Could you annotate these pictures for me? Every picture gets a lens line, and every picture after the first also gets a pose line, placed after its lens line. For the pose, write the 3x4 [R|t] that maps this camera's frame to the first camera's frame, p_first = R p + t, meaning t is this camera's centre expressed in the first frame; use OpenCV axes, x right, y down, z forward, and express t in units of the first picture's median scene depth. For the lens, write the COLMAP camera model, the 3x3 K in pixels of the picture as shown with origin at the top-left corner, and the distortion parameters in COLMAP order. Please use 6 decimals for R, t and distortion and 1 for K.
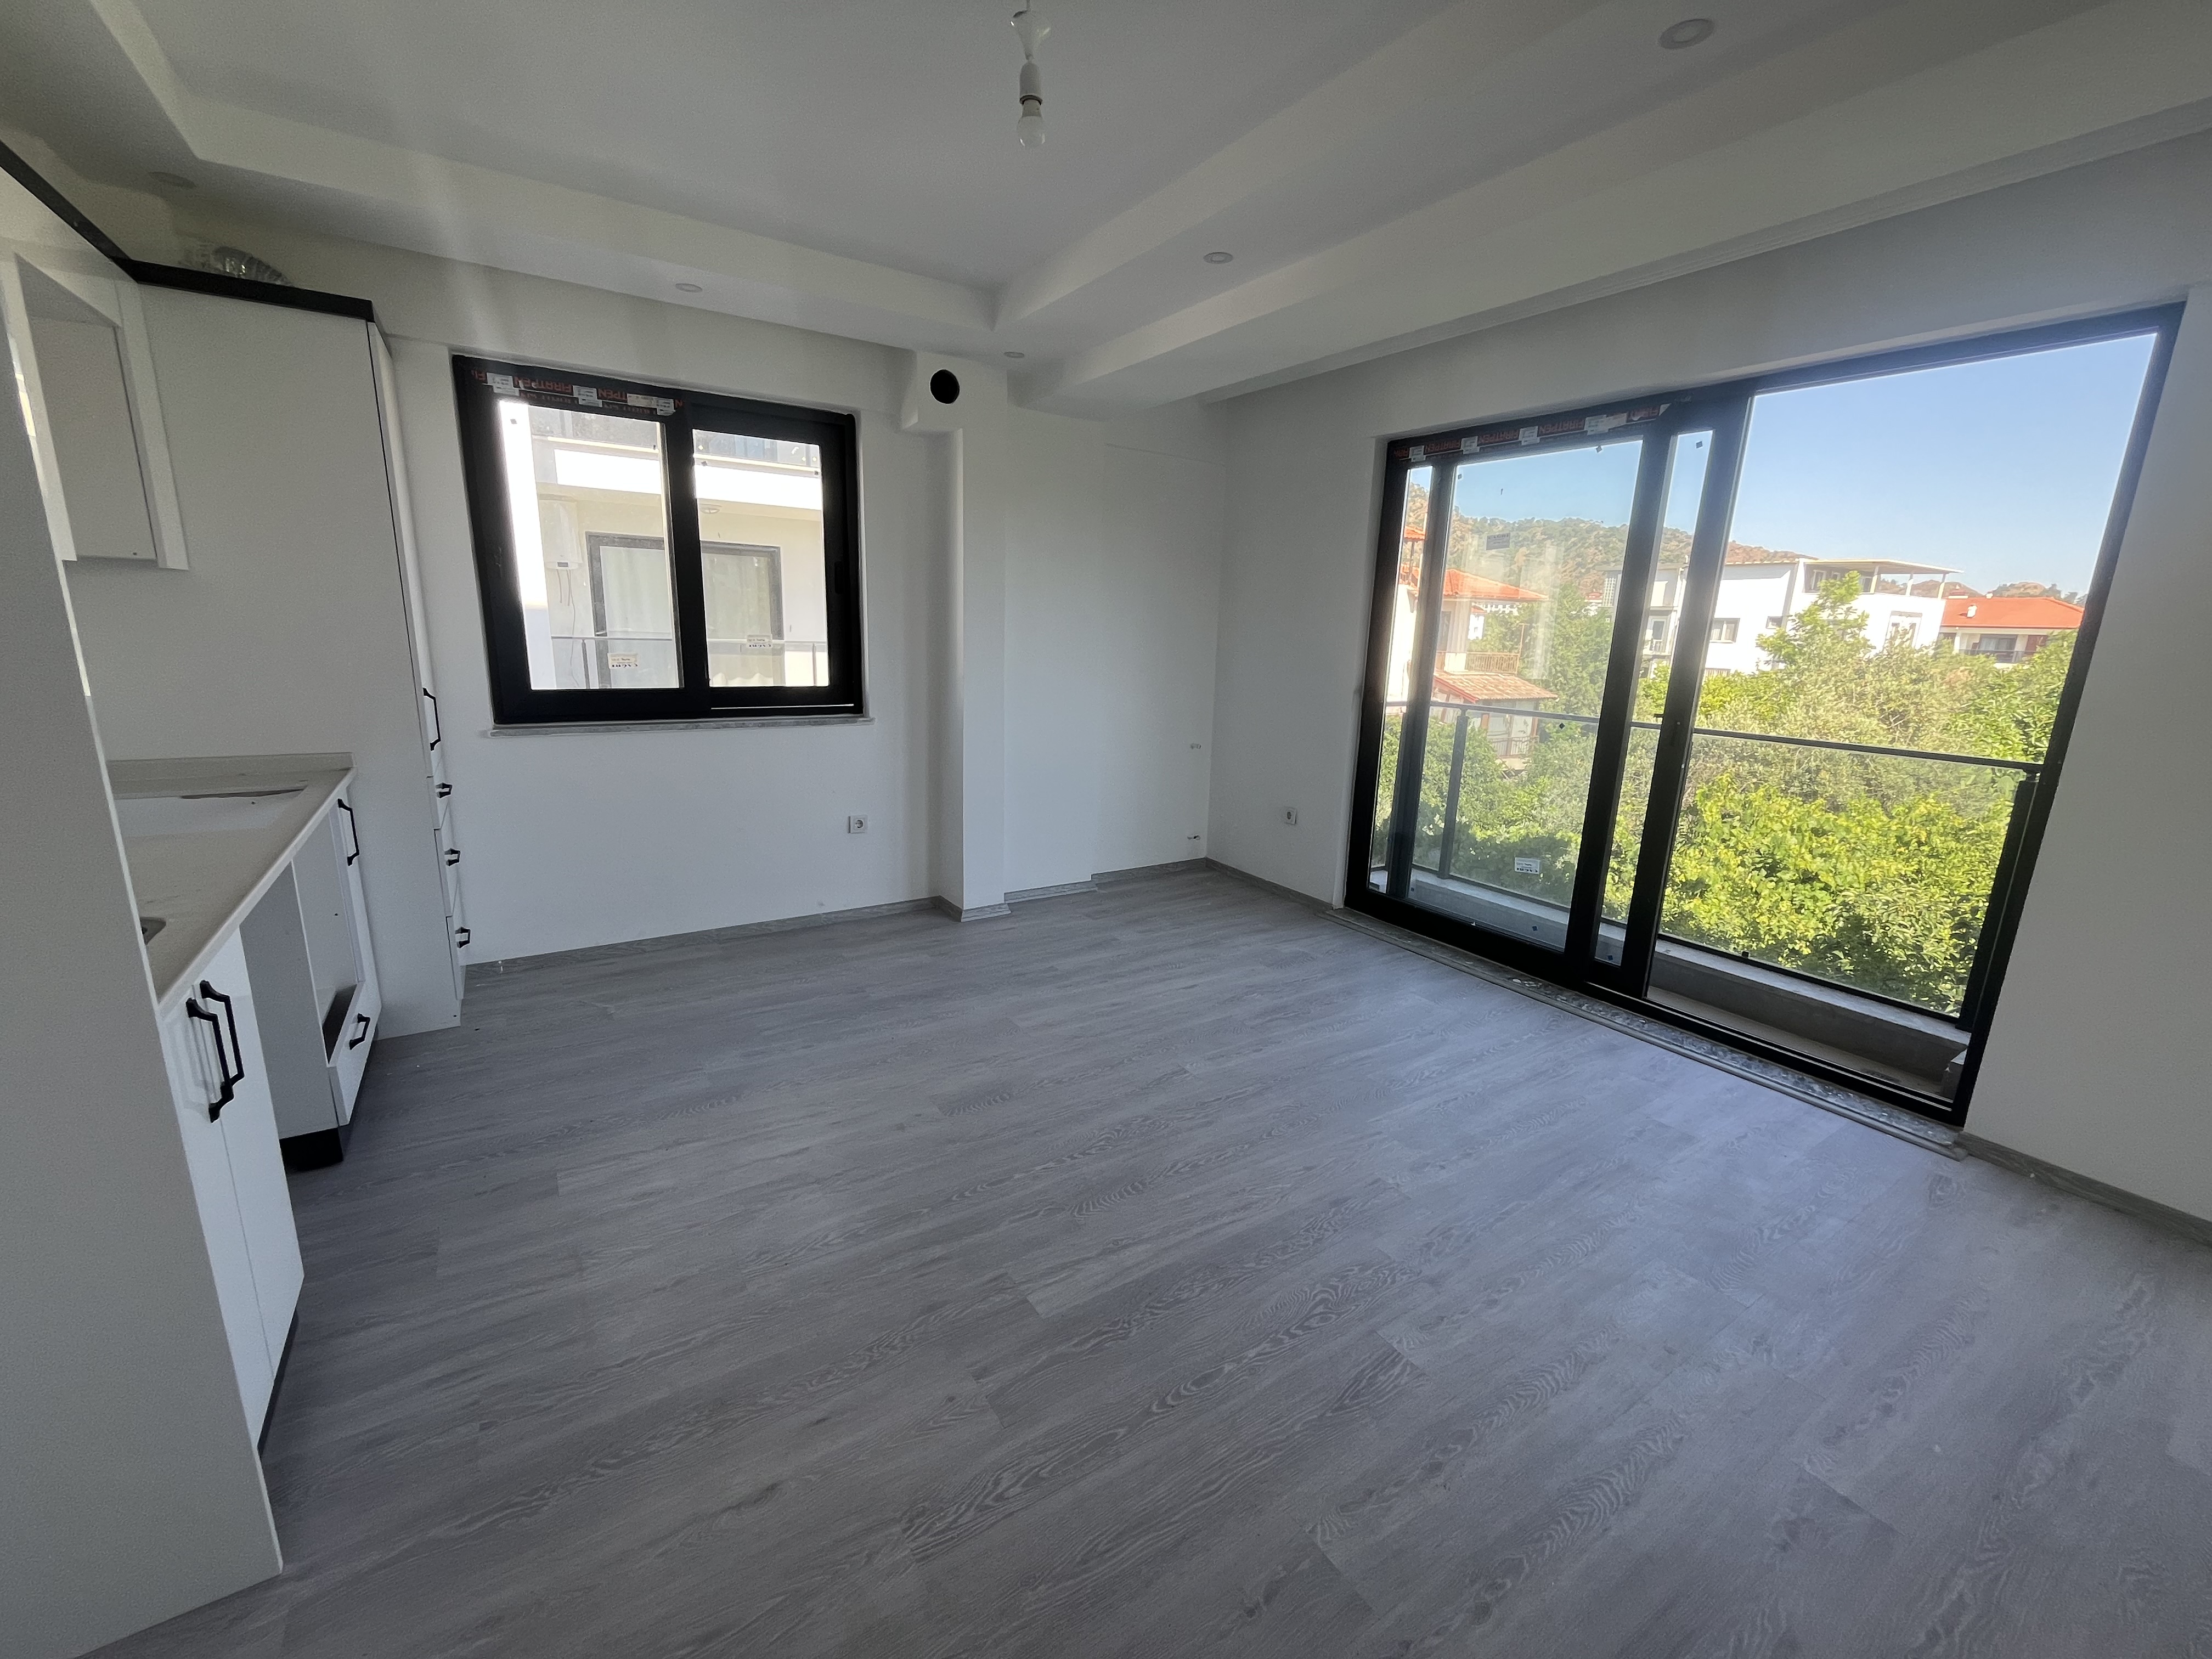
lens RADIAL K [[905.9, 0, 1101.4], [0, 905.9, 830.5], [0, 0, 1]] dist [-0.000182, 0.000290]
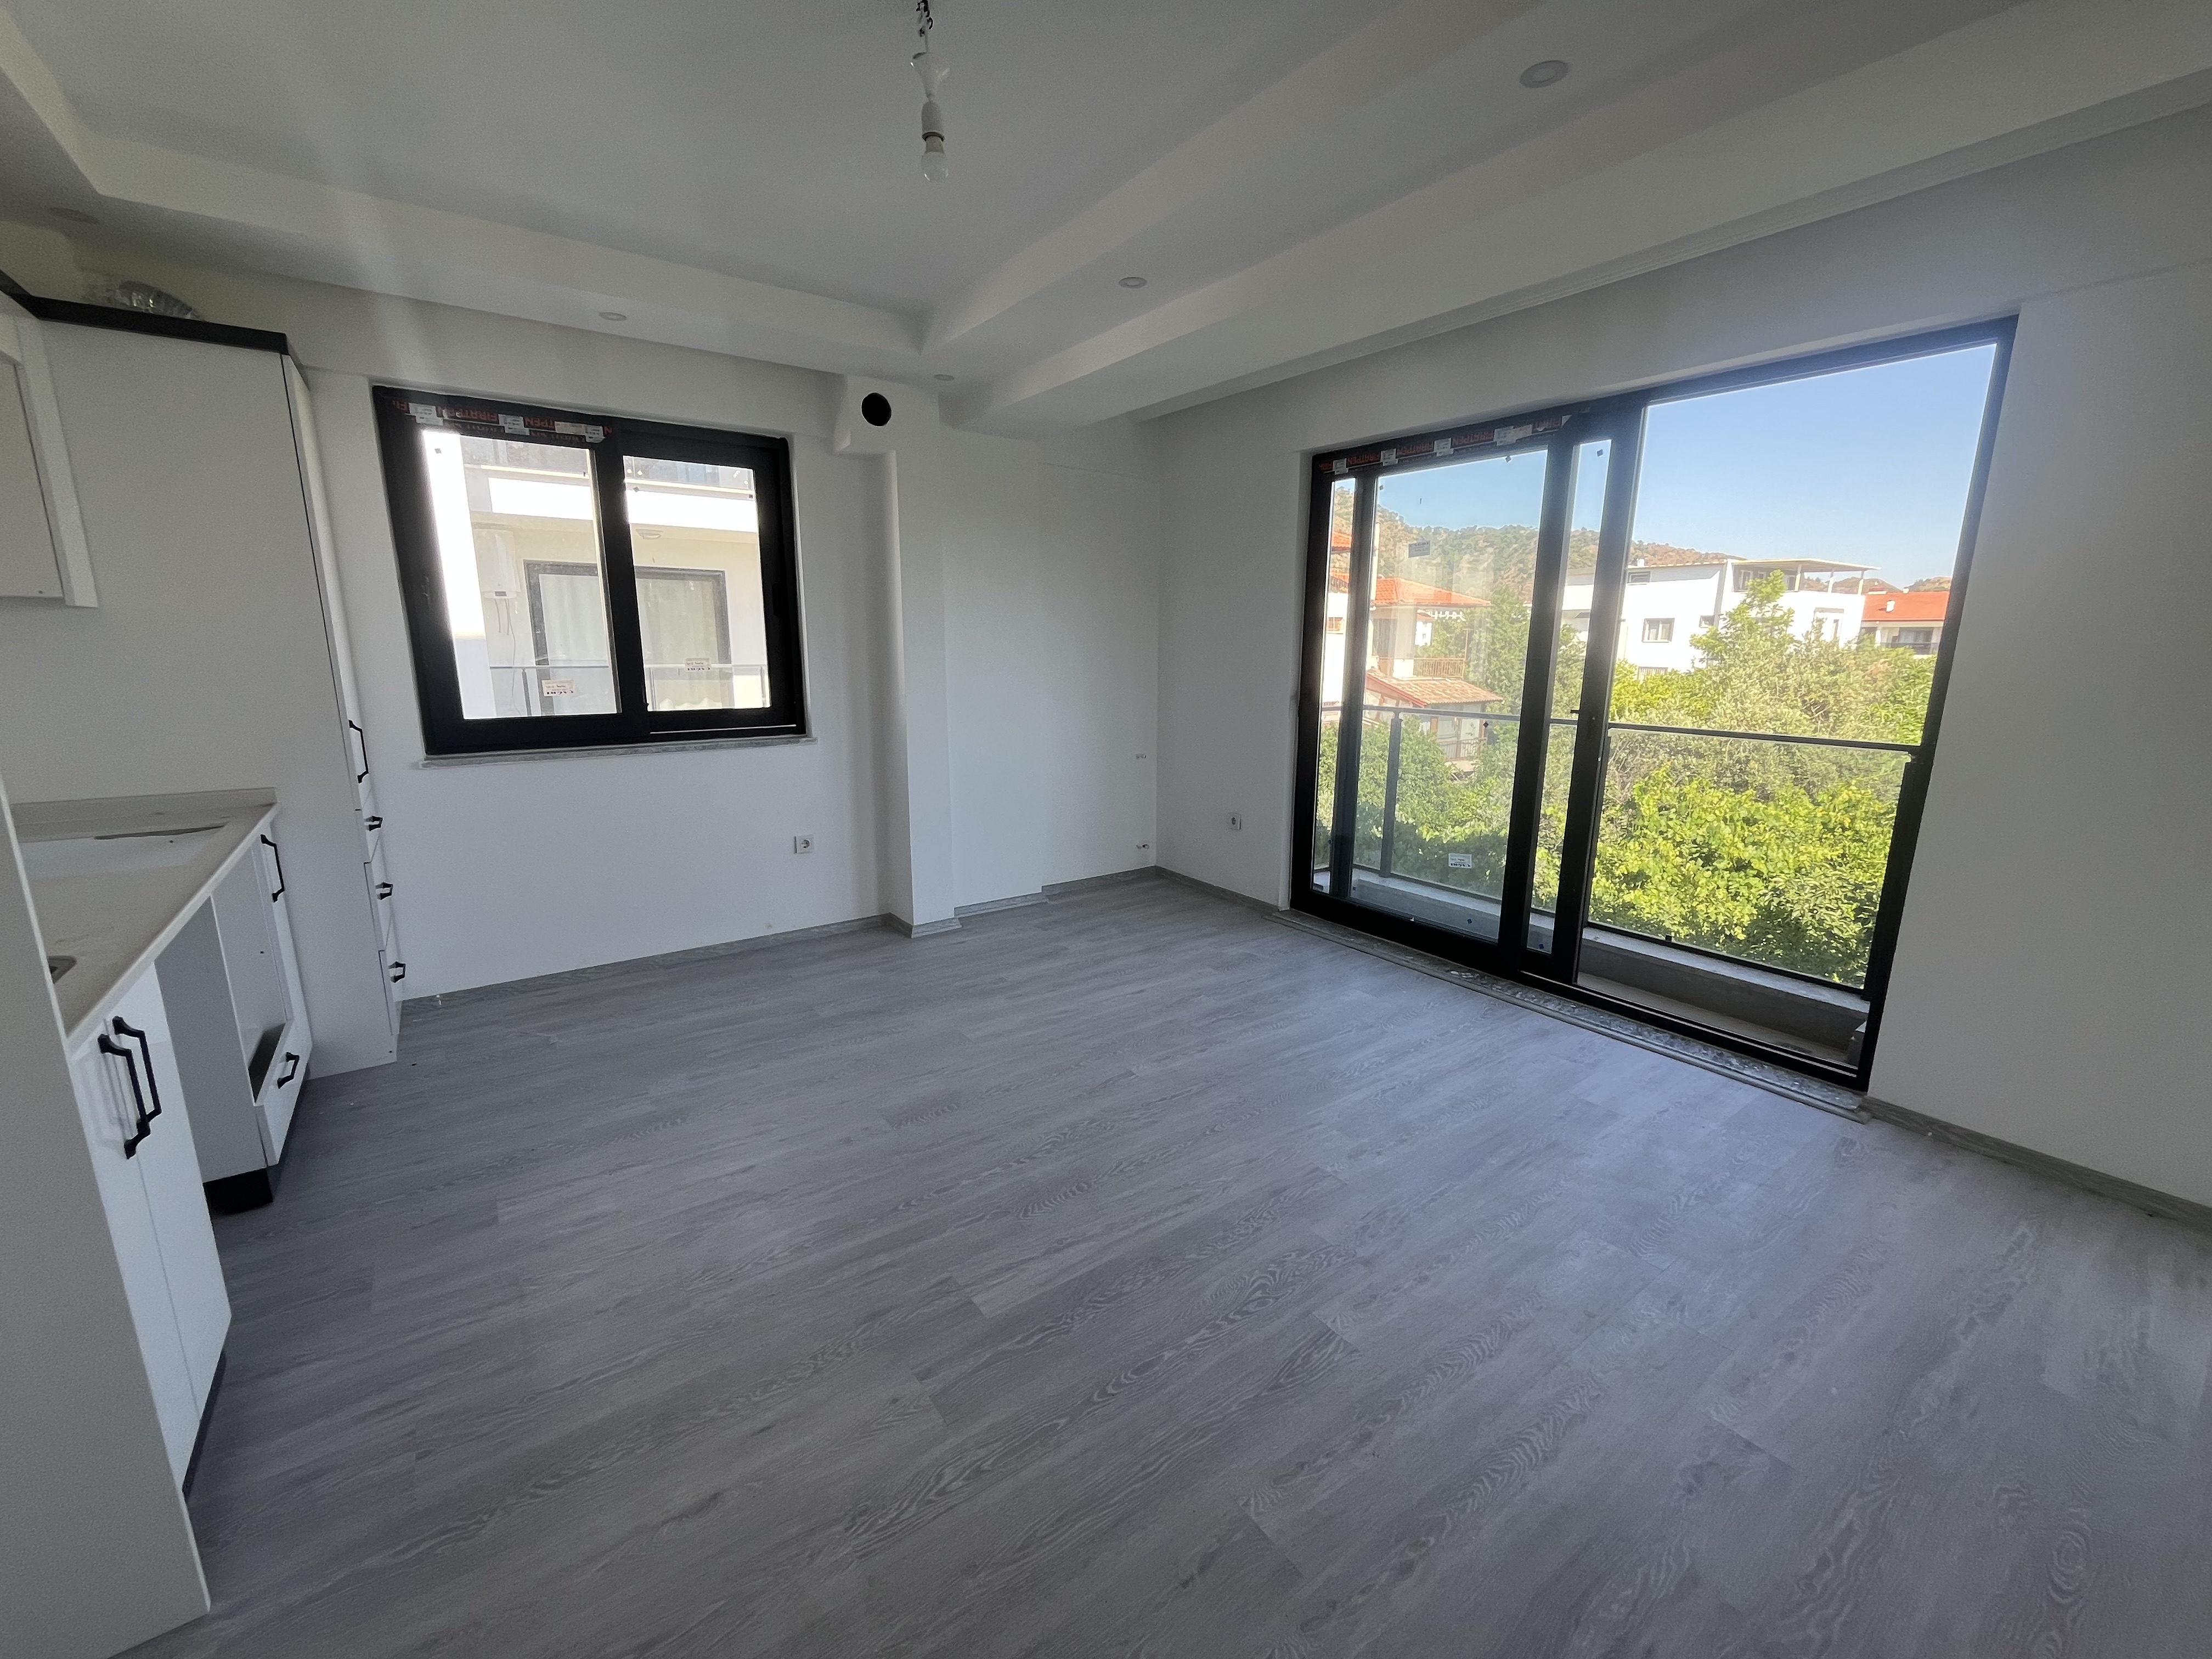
lens RADIAL K [[905.9, 0, 1101.4], [0, 905.9, 830.5], [0, 0, 1]] dist [-0.000182, 0.000290]
pose [[0.998527, -0.034990, 0.041474, 0.029981], [0.035667, 0.999240, -0.015711, 0.008912], [-0.040893, 0.017168, 0.999016, -0.022664]]
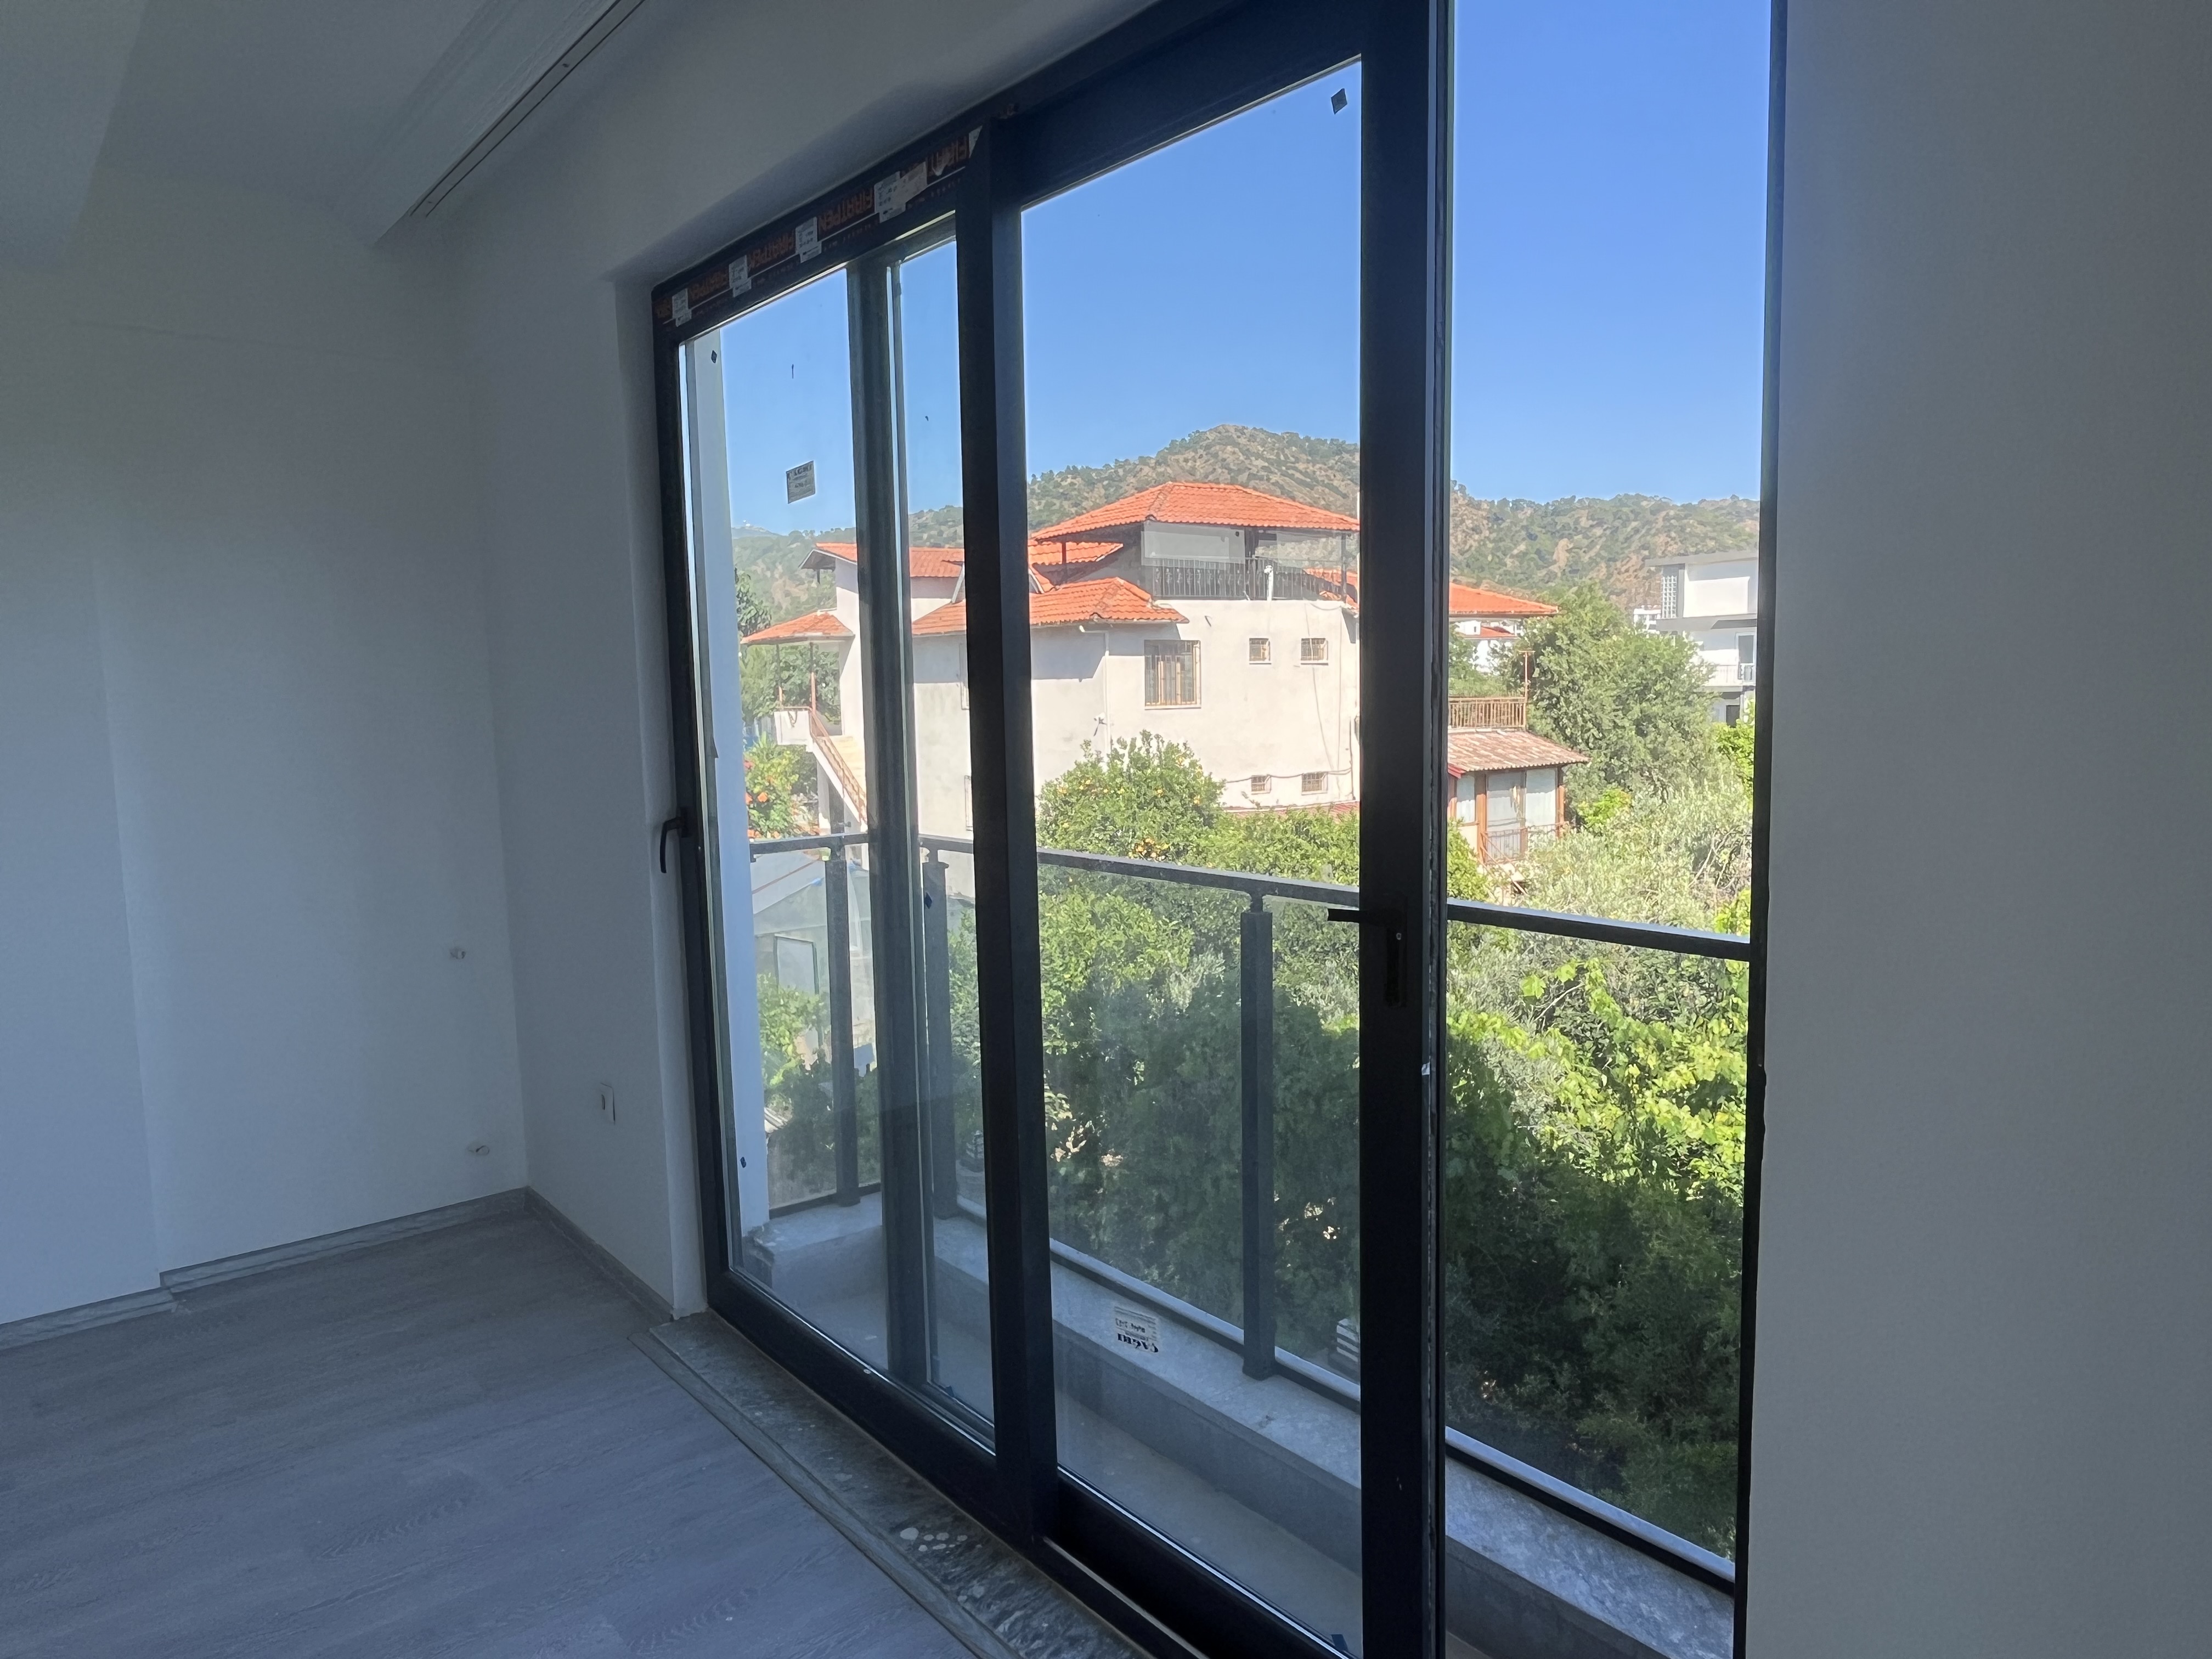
lens RADIAL K [[1435.2, 0, 1106.0], [0, 1435.2, 829.5], [0, 0, 1]] dist [0.002533, 0.000210]
pose [[0.992702, -0.064932, 0.101617, 0.738737], [0.076664, 0.990266, -0.116169, -0.091607], [-0.093084, 0.123112, 0.988018, 0.481118]]
